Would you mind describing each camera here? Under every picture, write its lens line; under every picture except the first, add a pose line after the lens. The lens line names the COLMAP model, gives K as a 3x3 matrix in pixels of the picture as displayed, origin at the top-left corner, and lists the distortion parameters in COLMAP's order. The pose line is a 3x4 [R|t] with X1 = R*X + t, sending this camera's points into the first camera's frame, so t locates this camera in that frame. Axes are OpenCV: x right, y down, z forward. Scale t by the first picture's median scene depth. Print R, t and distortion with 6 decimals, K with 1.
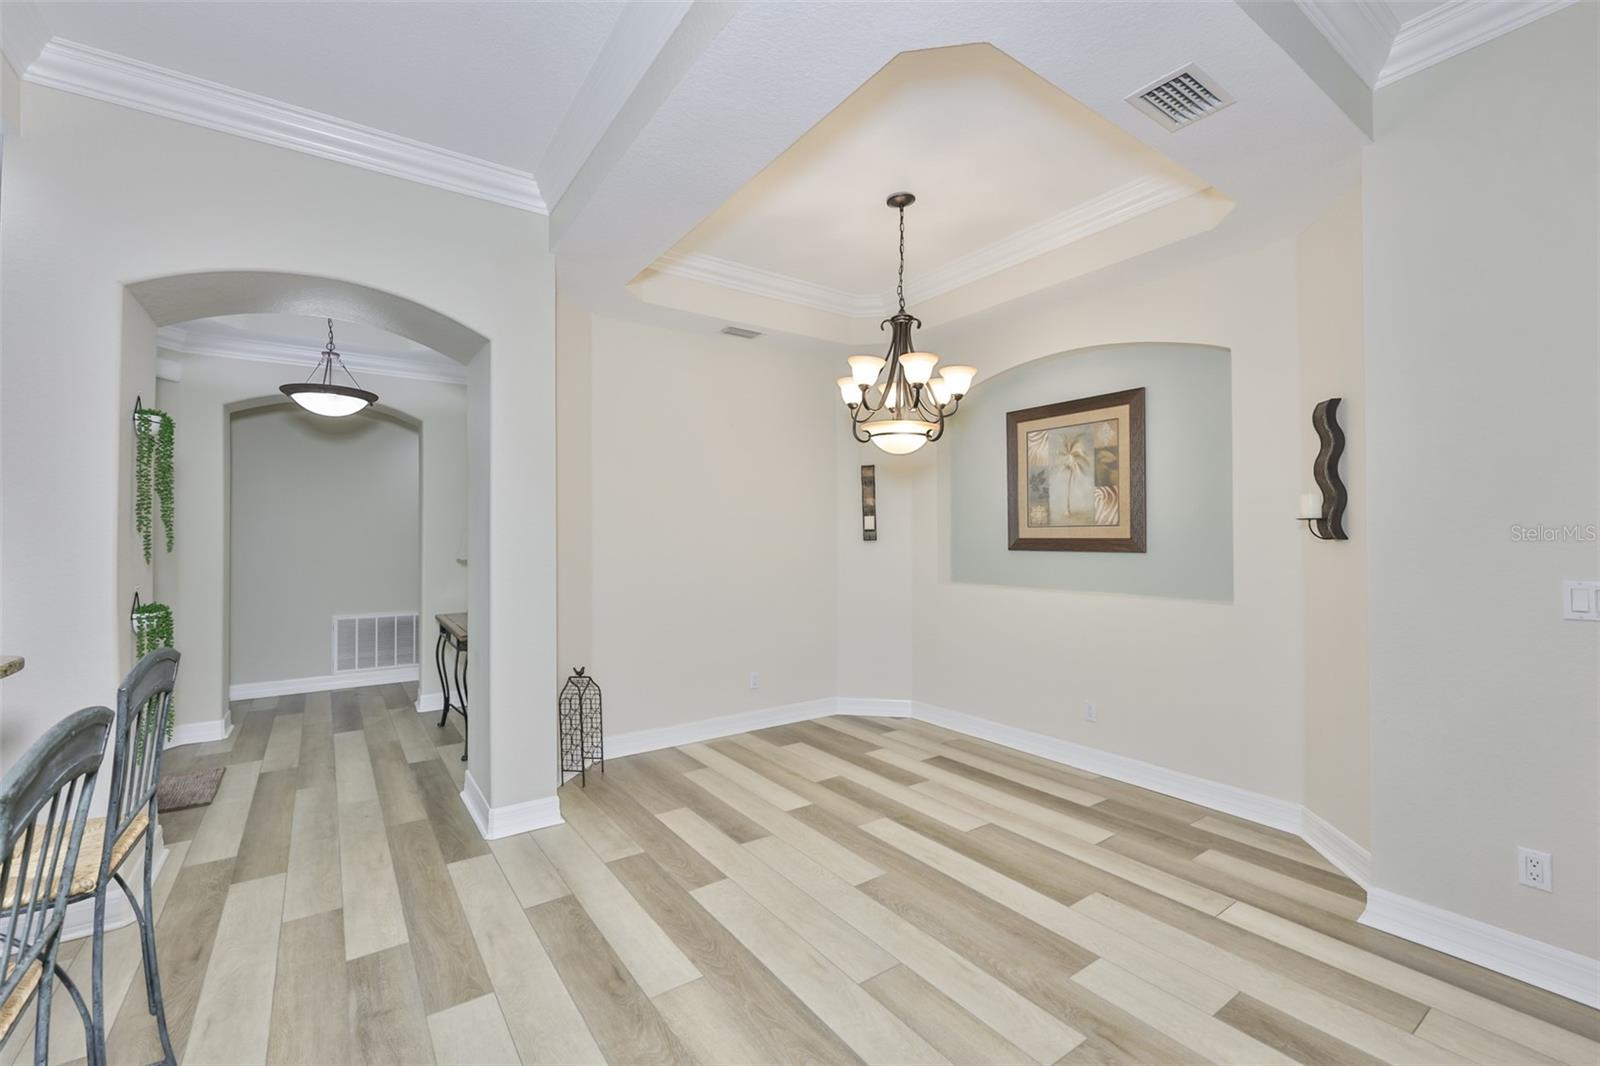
lens RADIAL K [[676.8, 0, 805.3], [0, 676.8, 529.3], [0, 0, 1]] dist [-0.004212, -0.000274]
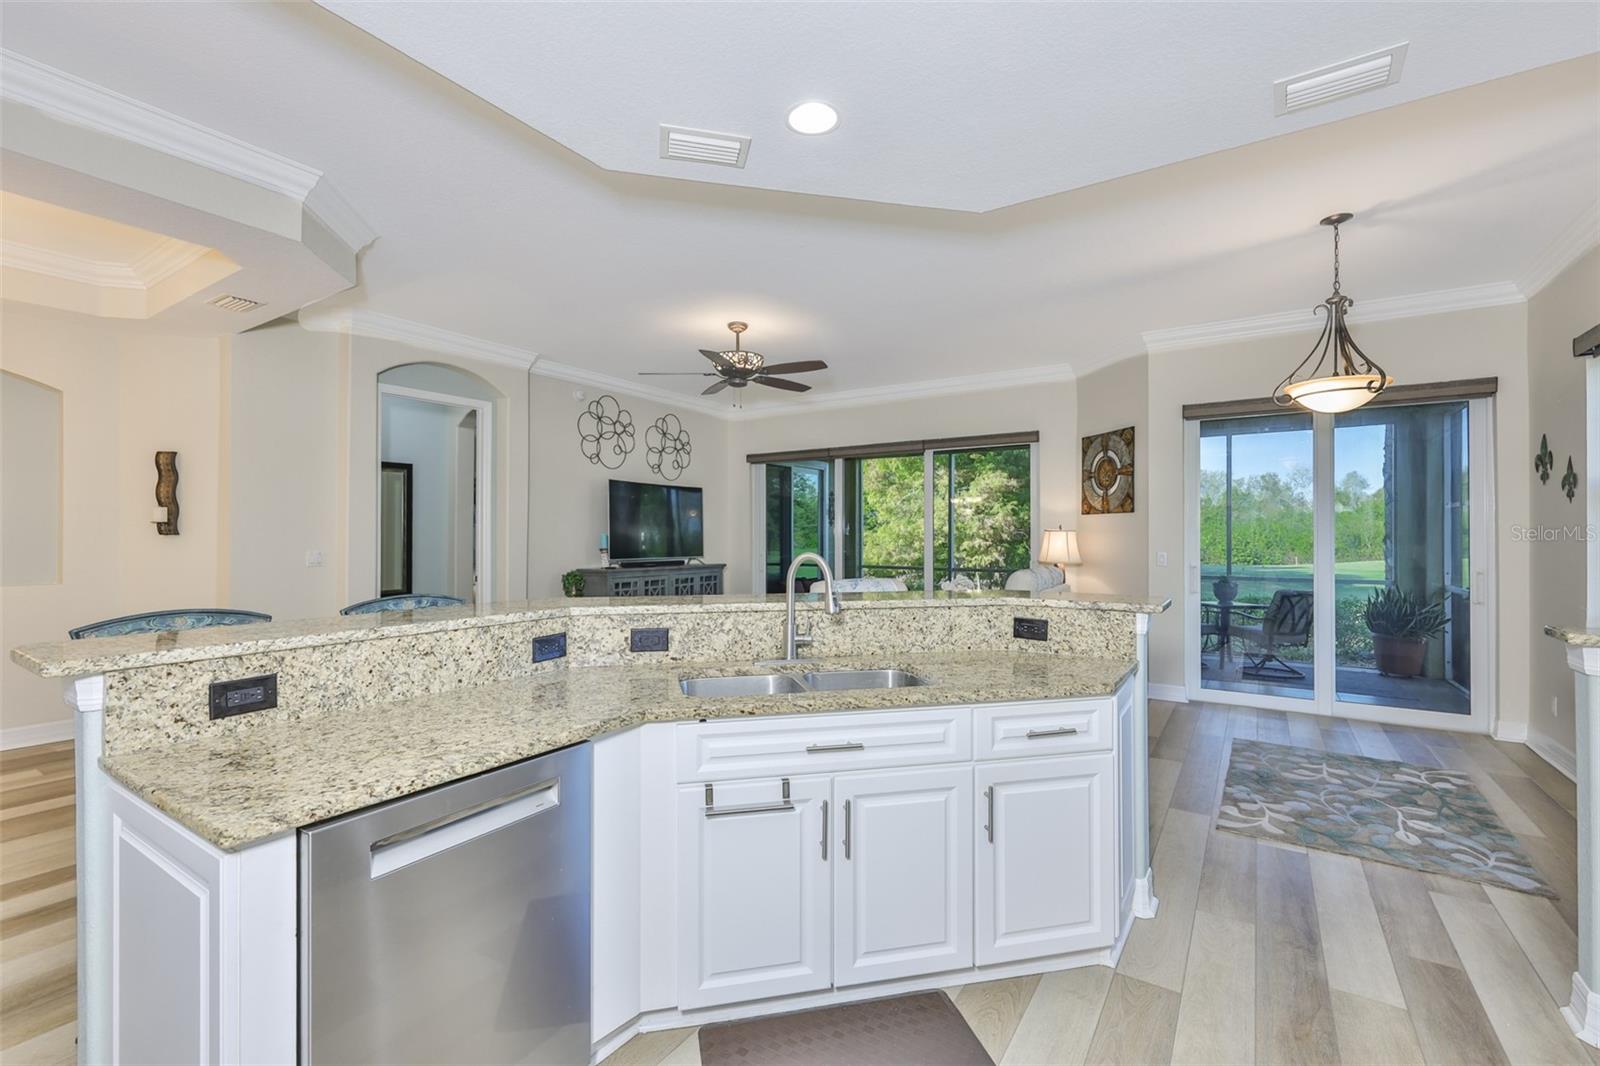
lens RADIAL K [[697.4, 0, 800.0], [0, 697.4, 533.0], [0, 0, 1]] dist [0.002761, 0.000479]
pose [[-0.360438, 0.006656, 0.932759, -0.941406], [-0.012047, 0.999858, -0.011790, 0.008089], [-0.932705, -0.015486, -0.360307, 0.114879]]
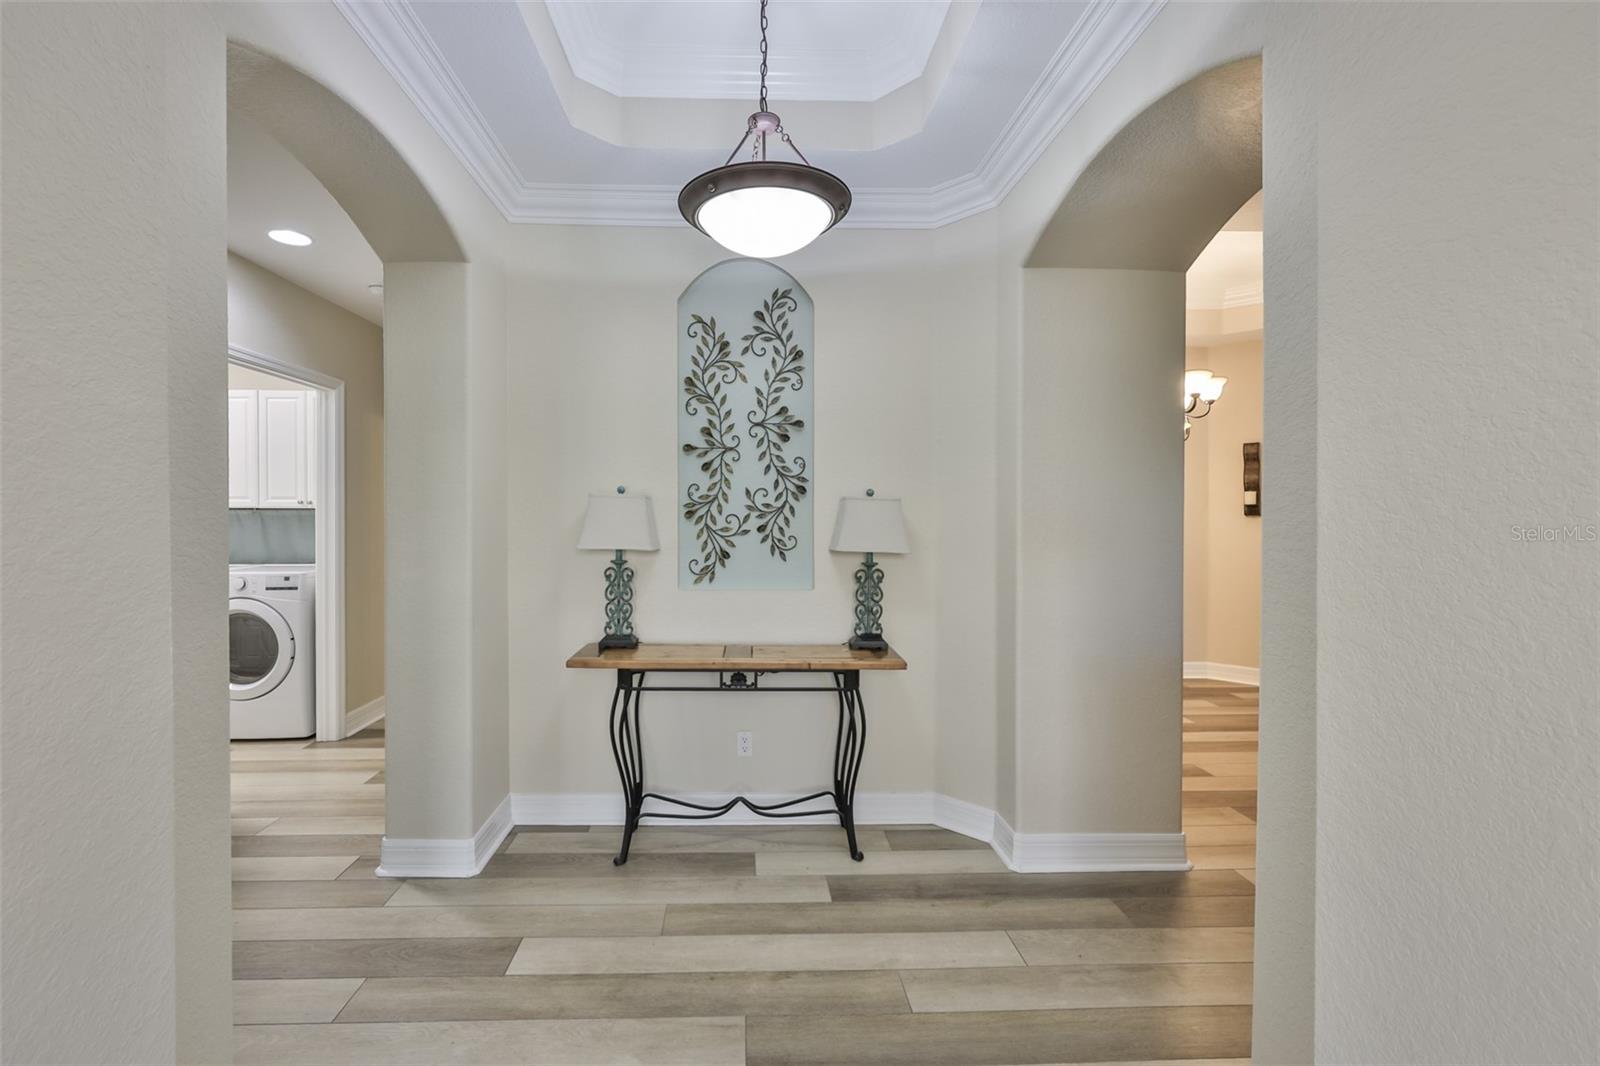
lens RADIAL K [[682.9, 0, 796.5], [0, 682.9, 528.9], [0, 0, 1]] dist [-0.002456, -0.000162]
pose [[0.541728, -0.006998, 0.840525, -1.101308], [-0.009289, 0.999854, 0.014312, 0.022107], [-0.840503, -0.015561, 0.541584, 0.723246]]
